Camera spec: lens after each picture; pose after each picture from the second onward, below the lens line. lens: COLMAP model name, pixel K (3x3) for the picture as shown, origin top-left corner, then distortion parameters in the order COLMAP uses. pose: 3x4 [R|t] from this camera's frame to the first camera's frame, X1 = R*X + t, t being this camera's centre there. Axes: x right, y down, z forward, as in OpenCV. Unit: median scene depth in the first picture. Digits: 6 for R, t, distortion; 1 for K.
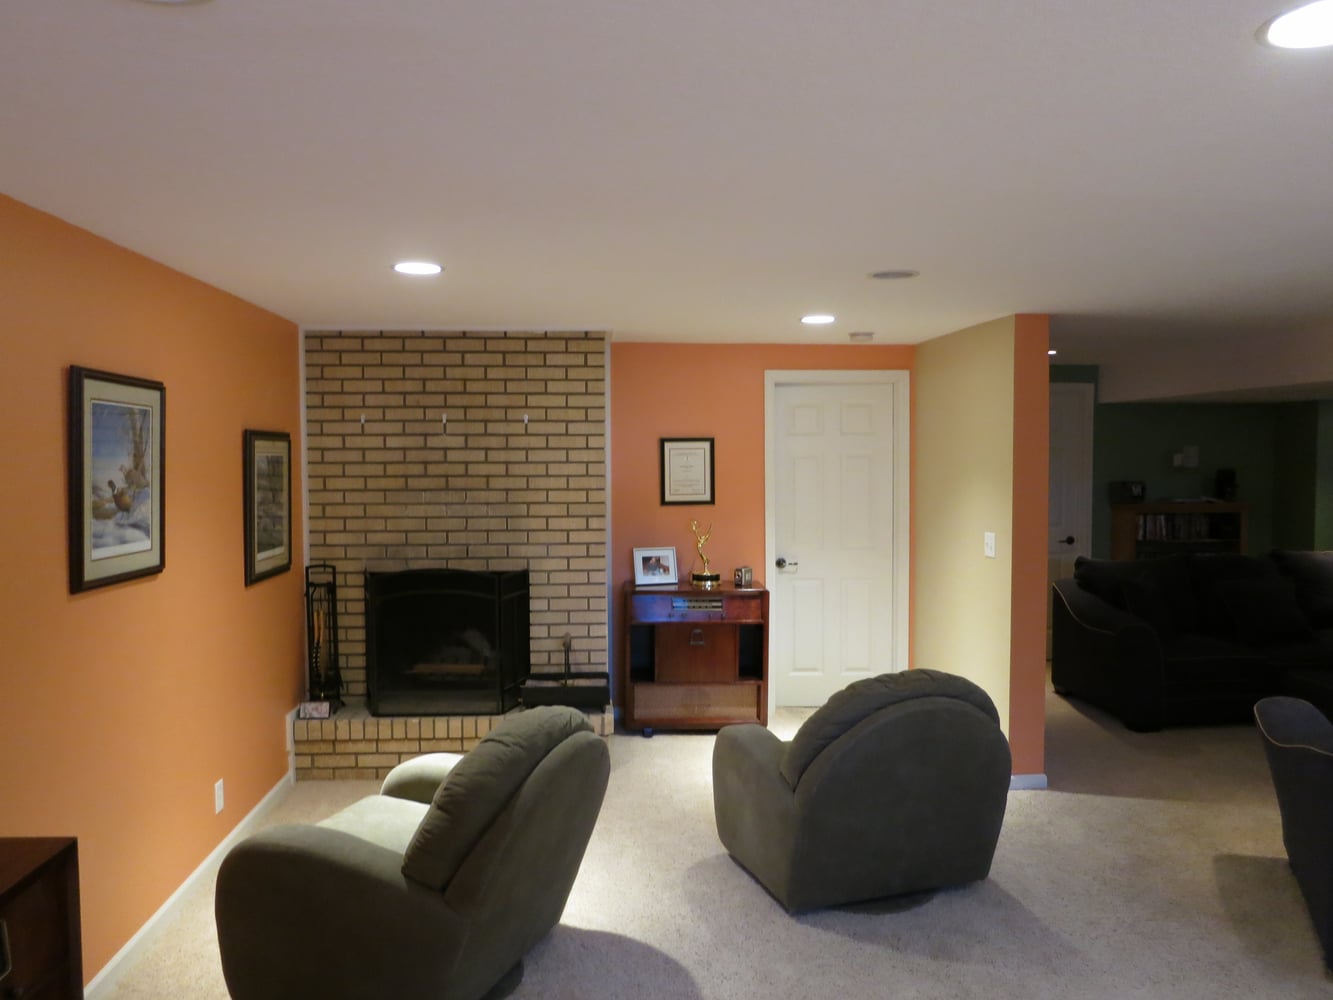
lens RADIAL K [[1029.5, 0, 666.5], [0, 1029.5, 500.0], [0, 0, 1]] dist [-0.016160, -0.001420]
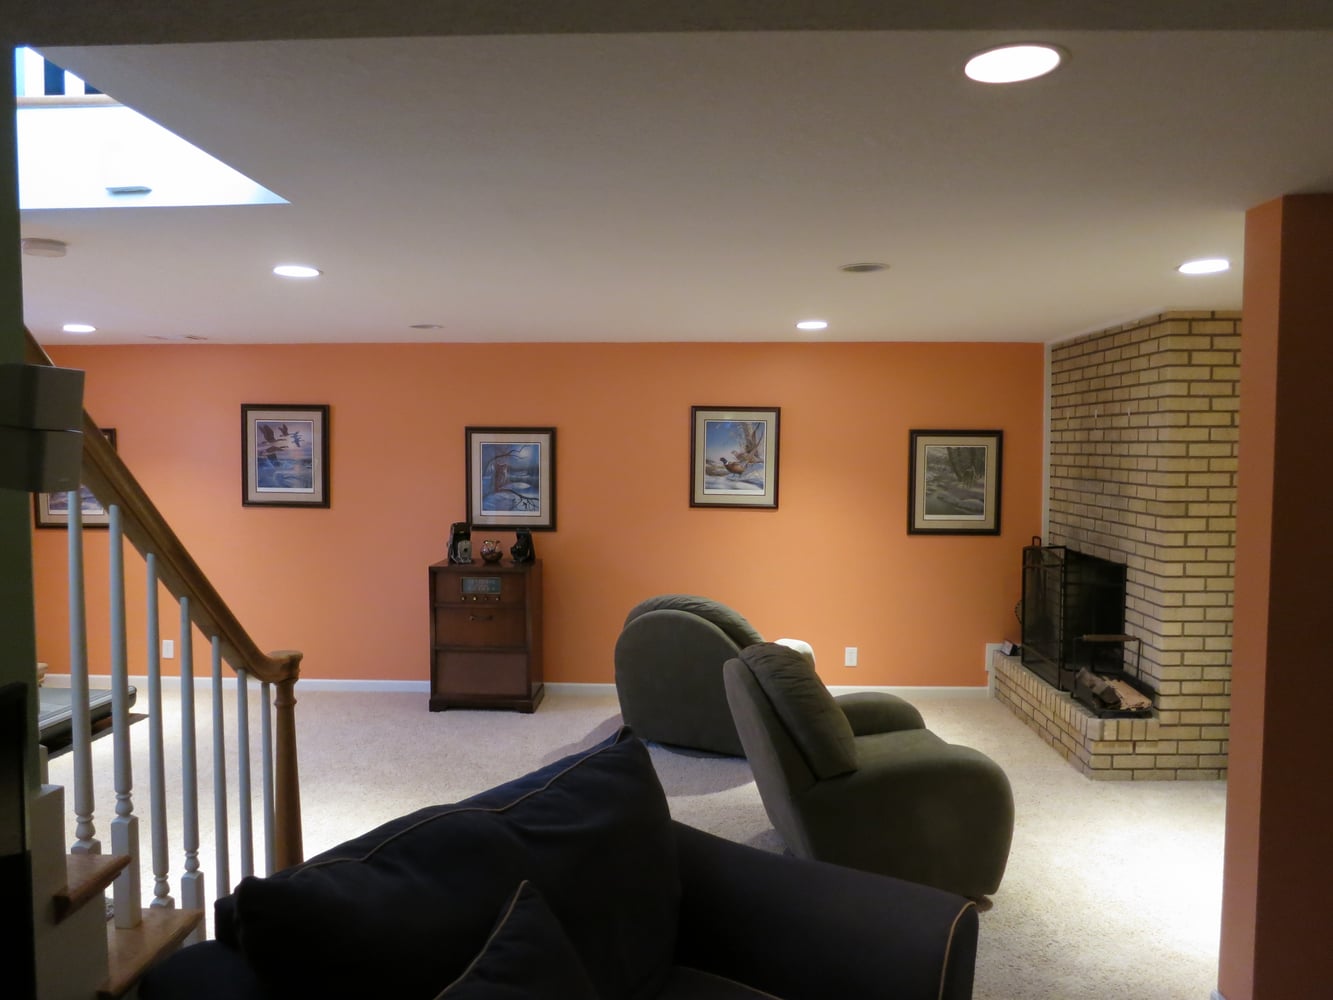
lens RADIAL K [[1029.5, 0, 666.5], [0, 1029.5, 500.0], [0, 0, 1]] dist [-0.016160, -0.001420]
pose [[-0.170985, 0.053648, -0.983812, 6.507505], [-0.047787, 0.996890, 0.062666, -0.251397], [0.984114, 0.057728, -0.167889, 5.254622]]
